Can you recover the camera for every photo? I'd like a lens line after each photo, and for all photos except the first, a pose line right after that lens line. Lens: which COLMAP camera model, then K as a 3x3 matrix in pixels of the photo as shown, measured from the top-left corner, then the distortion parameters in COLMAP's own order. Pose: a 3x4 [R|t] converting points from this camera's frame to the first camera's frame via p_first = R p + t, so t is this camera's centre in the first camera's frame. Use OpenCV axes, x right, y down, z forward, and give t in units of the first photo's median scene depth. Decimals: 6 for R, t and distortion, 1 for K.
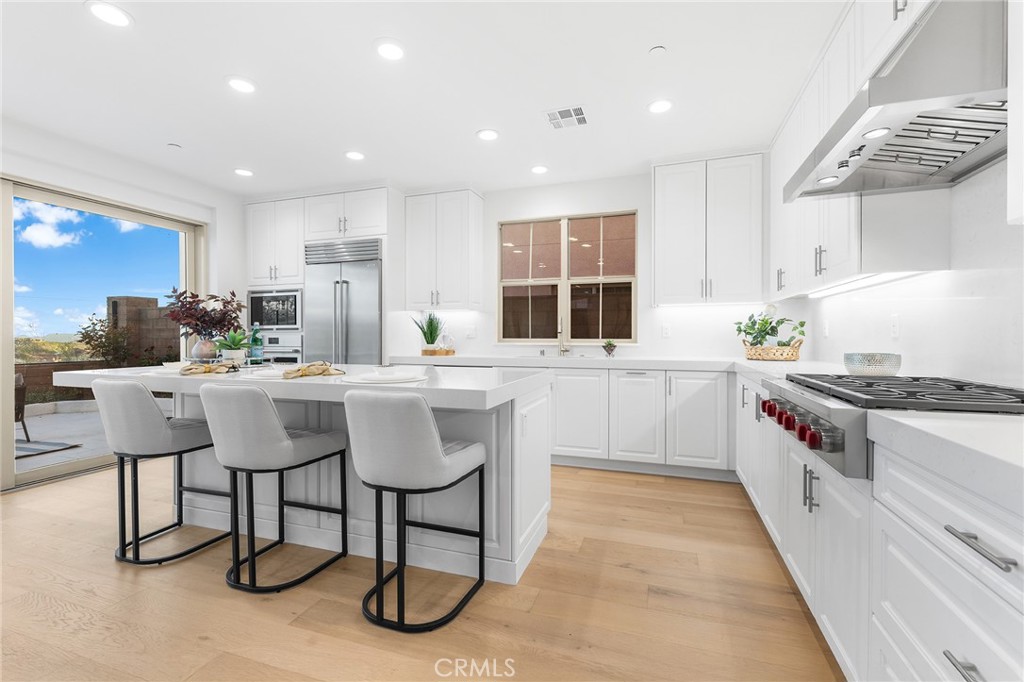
lens RADIAL K [[447.0, 0, 502.6], [0, 447.0, 339.6], [0, 0, 1]] dist [-0.000768, 0.000725]
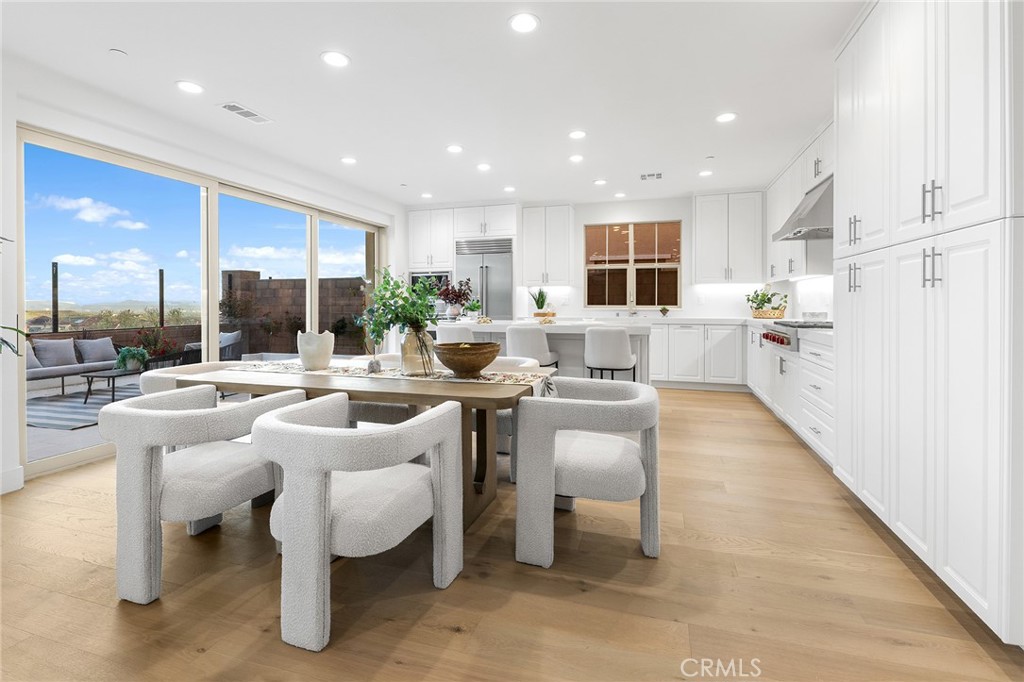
lens RADIAL K [[473.0, 0, 511.7], [0, 473.0, 305.0], [0, 0, 1]] dist [0.000713, -0.000315]
pose [[0.999147, -0.000638, 0.041301, -0.338270], [0.000787, 0.999993, -0.003579, 0.002301], [-0.041298, 0.003609, 0.999140, -0.574664]]
